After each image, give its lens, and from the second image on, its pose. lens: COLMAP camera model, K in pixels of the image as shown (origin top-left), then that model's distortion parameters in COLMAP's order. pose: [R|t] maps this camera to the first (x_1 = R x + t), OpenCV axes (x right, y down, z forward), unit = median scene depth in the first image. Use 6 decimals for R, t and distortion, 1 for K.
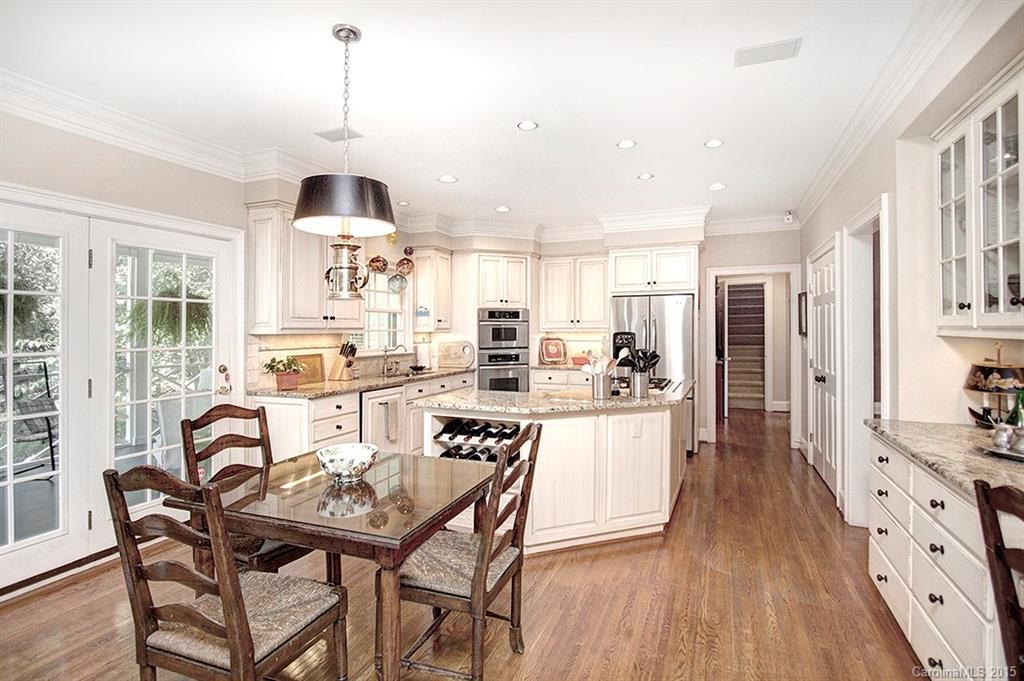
lens RADIAL K [[517.5, 0, 484.5], [0, 517.5, 318.3], [0, 0, 1]] dist [-0.002727, -0.000824]
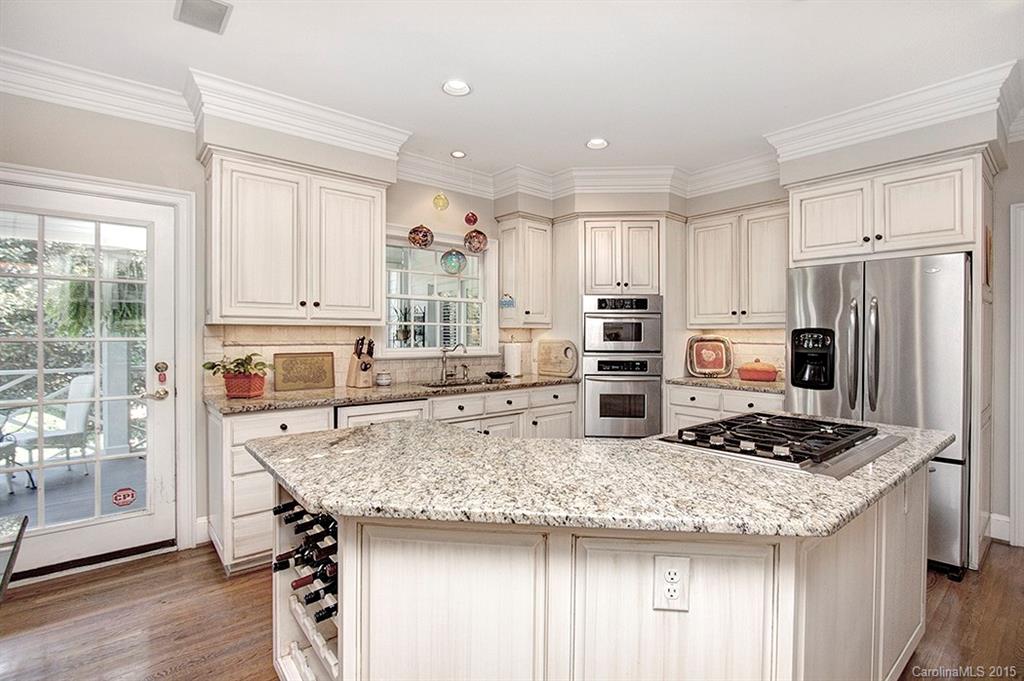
lens RADIAL K [[483.4, 0, 512.3], [0, 483.4, 327.3], [0, 0, 1]] dist [0.001677, -0.000406]
pose [[0.906463, 0.002998, -0.422275, 0.195740], [0.000359, 0.999969, 0.007869, 0.021489], [0.422285, -0.007285, 0.906434, 0.377745]]
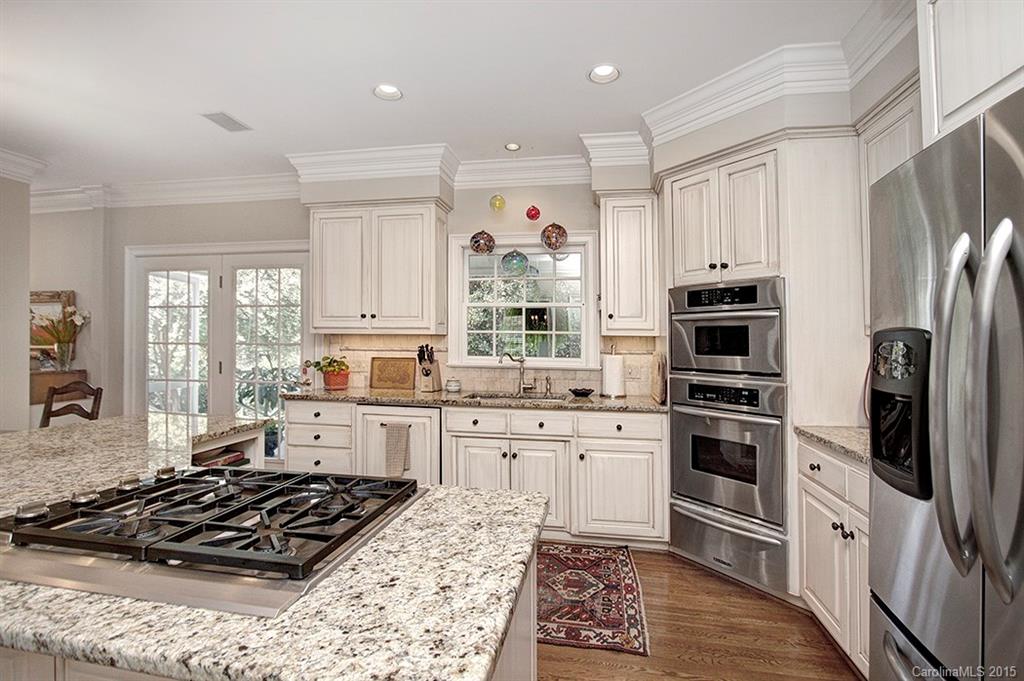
lens RADIAL K [[459.9, 0, 533.4], [0, 459.9, 335.7], [0, 0, 1]] dist [-0.040607, 0.000223]
pose [[0.275396, -0.005909, -0.961313, 0.404889], [0.007990, 0.999961, -0.003857, 0.029619], [0.961298, -0.006619, 0.275432, 0.810611]]
